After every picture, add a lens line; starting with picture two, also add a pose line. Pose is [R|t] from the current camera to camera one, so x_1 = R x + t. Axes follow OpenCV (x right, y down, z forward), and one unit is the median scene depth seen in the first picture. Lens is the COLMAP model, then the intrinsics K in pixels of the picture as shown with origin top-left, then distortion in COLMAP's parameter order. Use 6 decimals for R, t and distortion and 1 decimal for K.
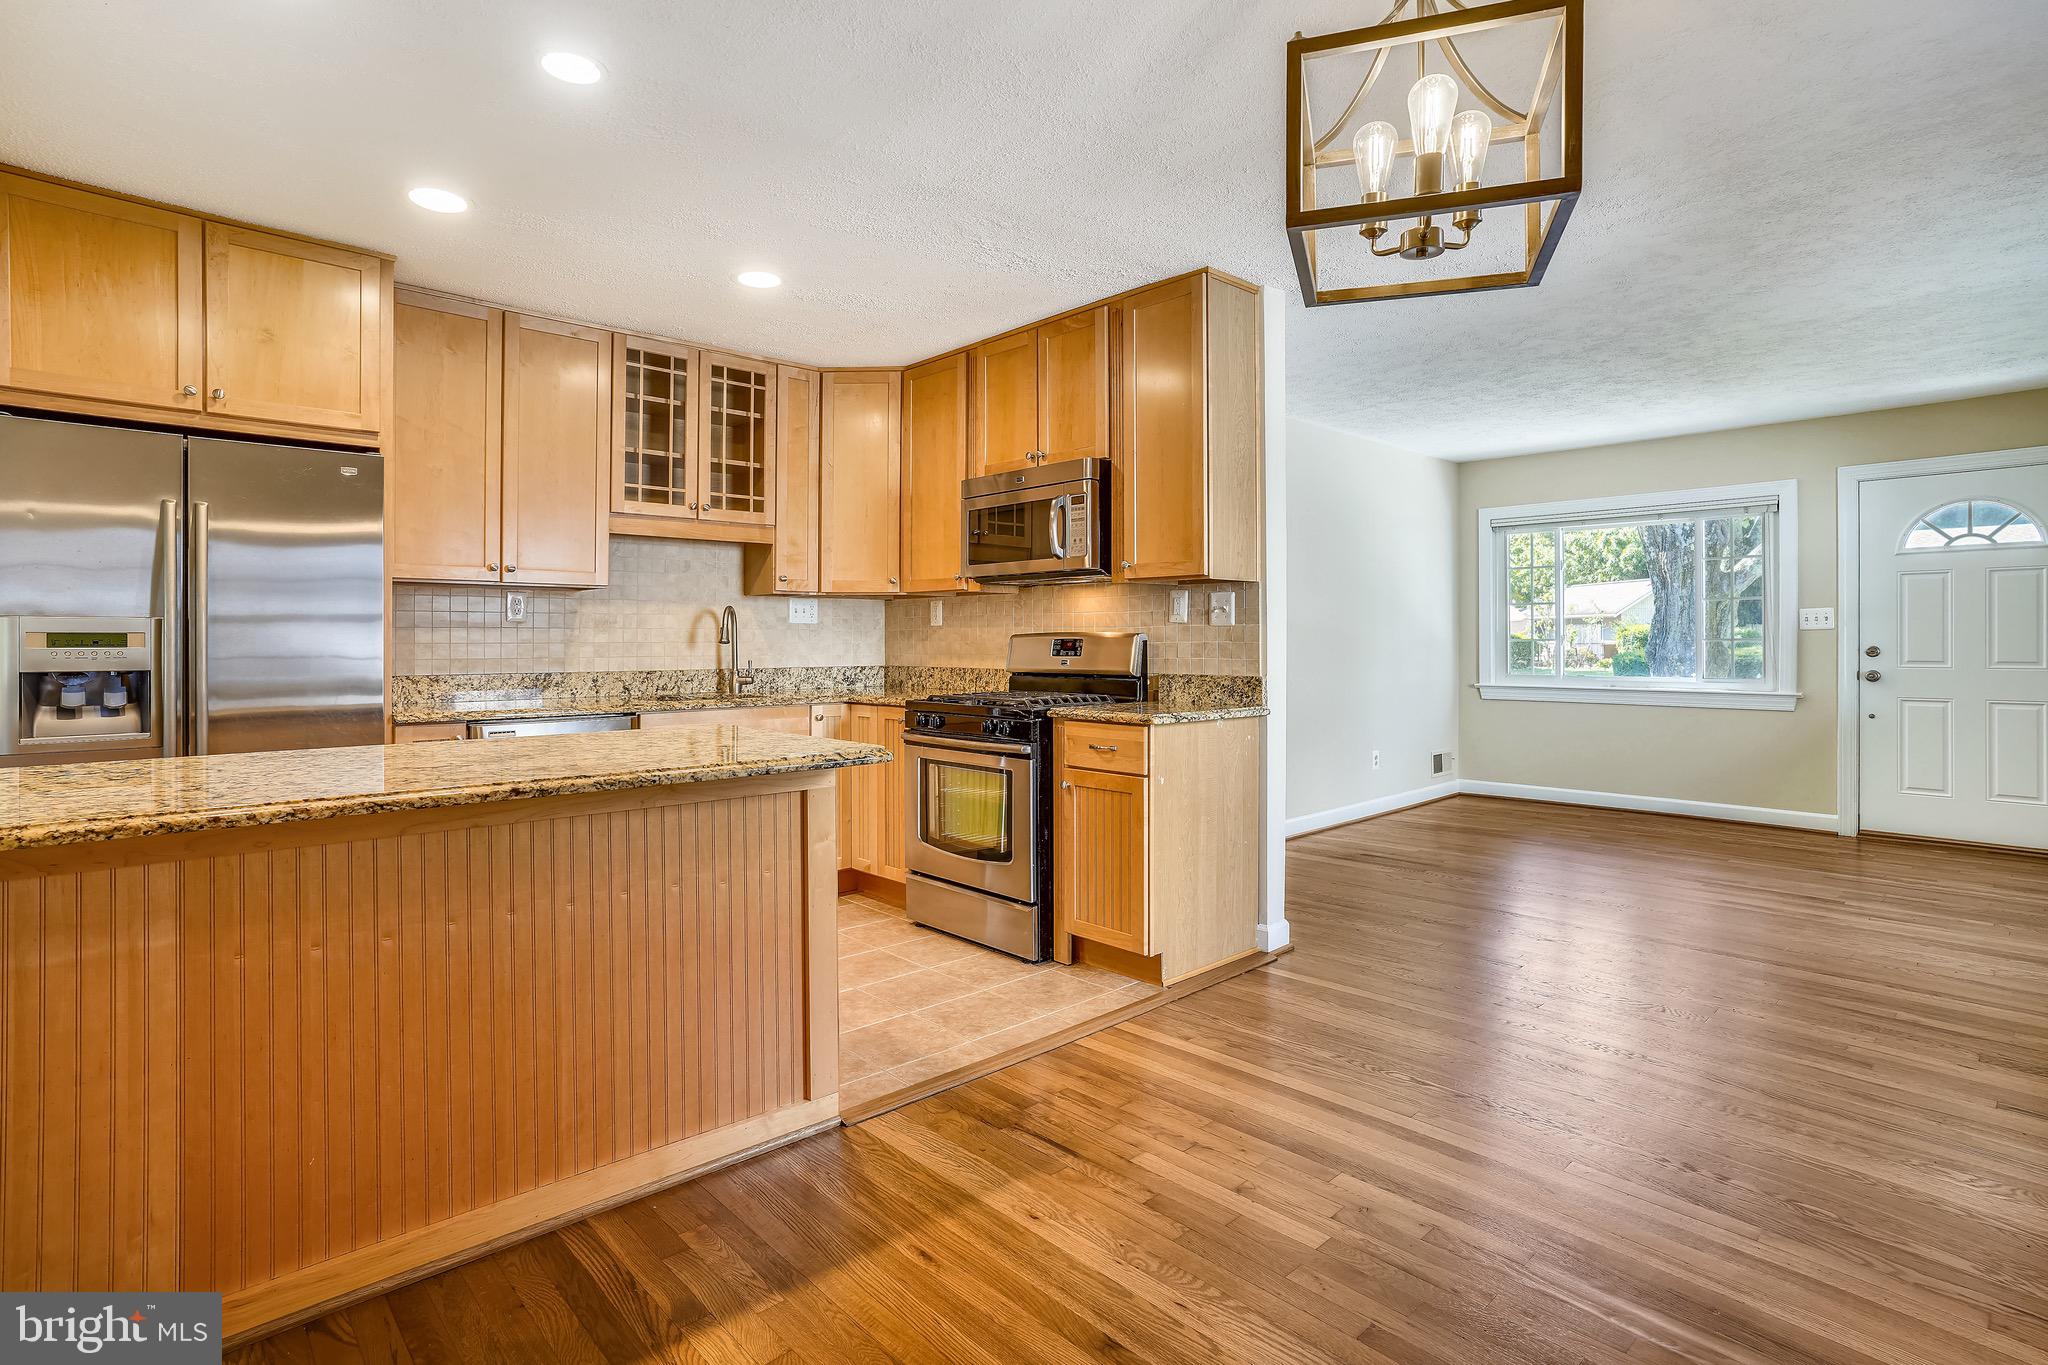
lens RADIAL K [[1012.4, 0, 1019.0], [0, 1012.4, 637.9], [0, 0, 1]] dist [-0.051600, 0.030739]
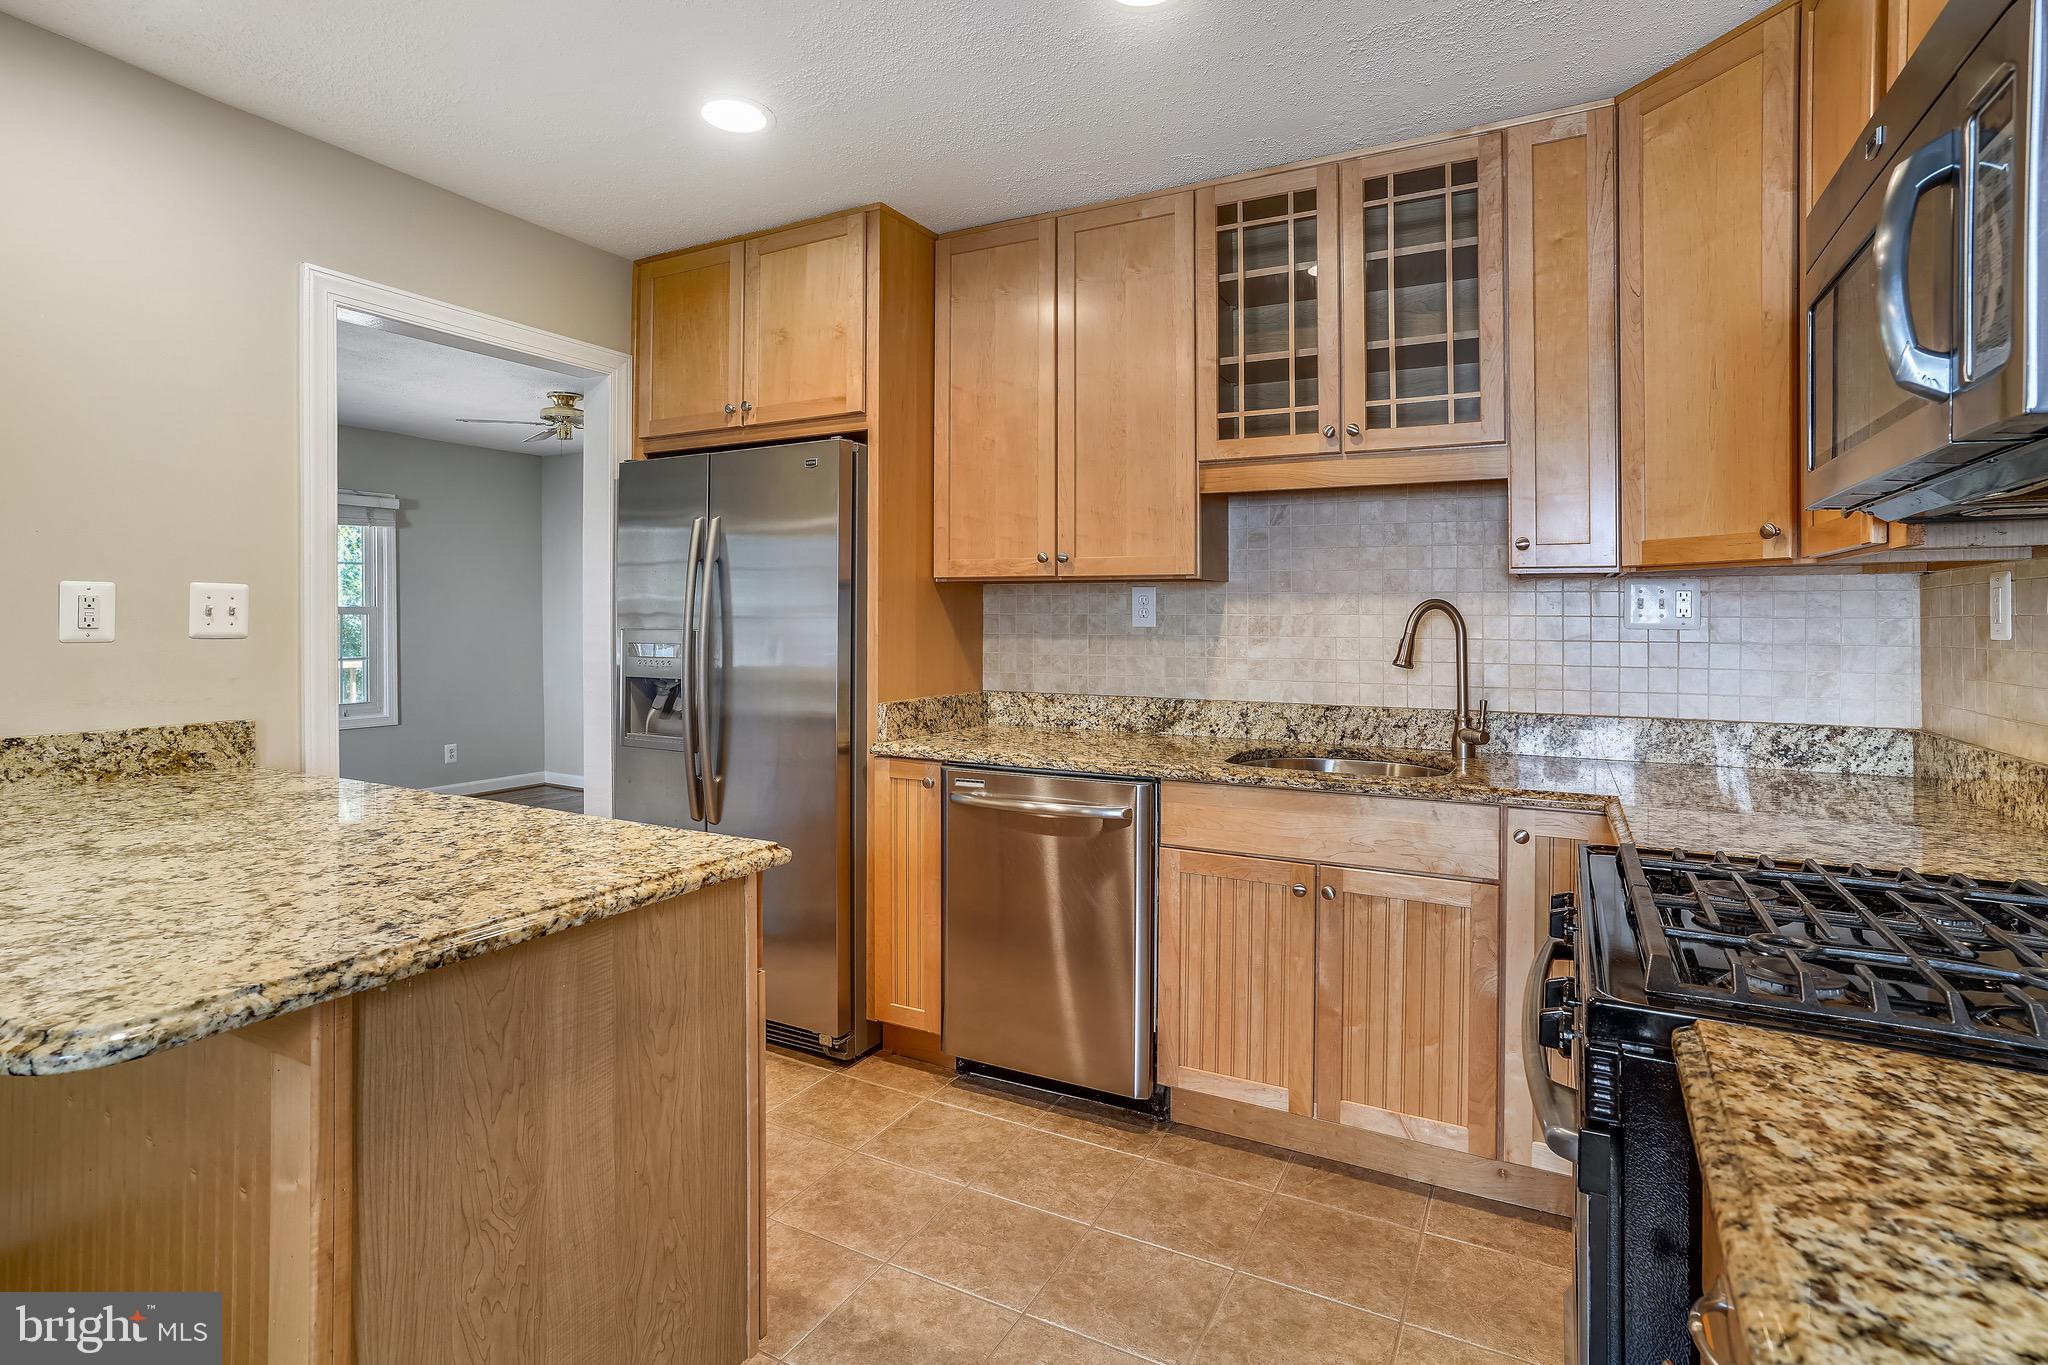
lens RADIAL K [[1012.4, 0, 1000.1], [0, 1012.4, 598.6], [0, 0, 1]] dist [-0.051600, 0.030739]
pose [[0.321648, -0.014978, -0.946741, 0.192418], [-0.002012, 0.999862, -0.016502, -0.027632], [0.946857, 0.007213, 0.321574, 0.729702]]
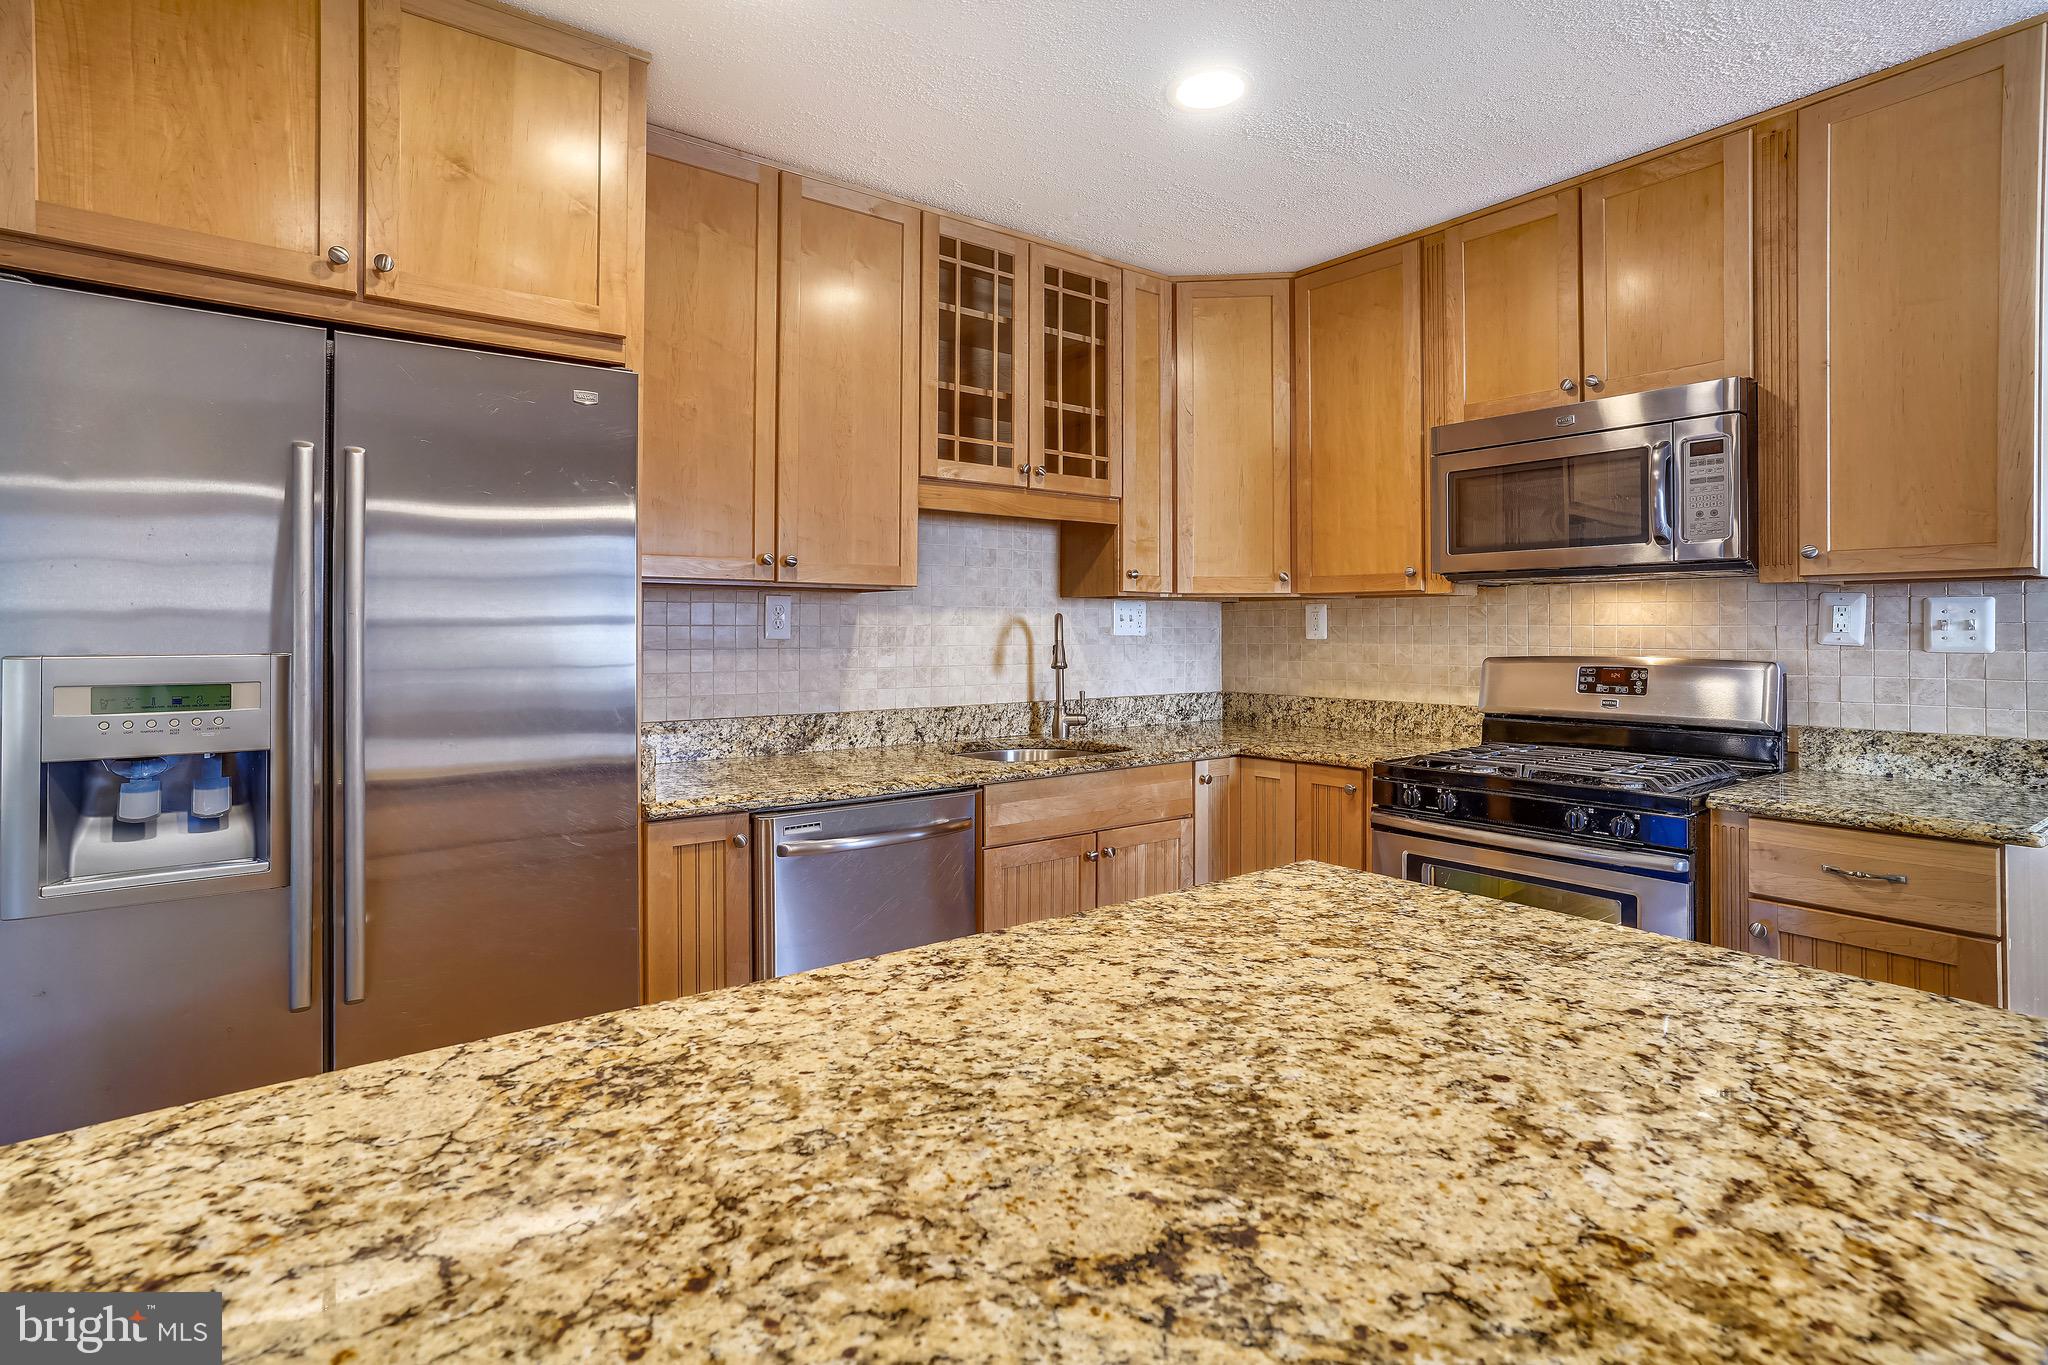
lens RADIAL K [[1012.4, 0, 1011.2], [0, 1012.4, 621.9], [0, 0, 1]] dist [-0.051600, 0.030739]
pose [[0.995428, -0.000223, -0.095518, -0.308734], [-0.000428, 0.999977, -0.006798, -0.026360], [0.095518, 0.006807, 0.995404, 0.365660]]
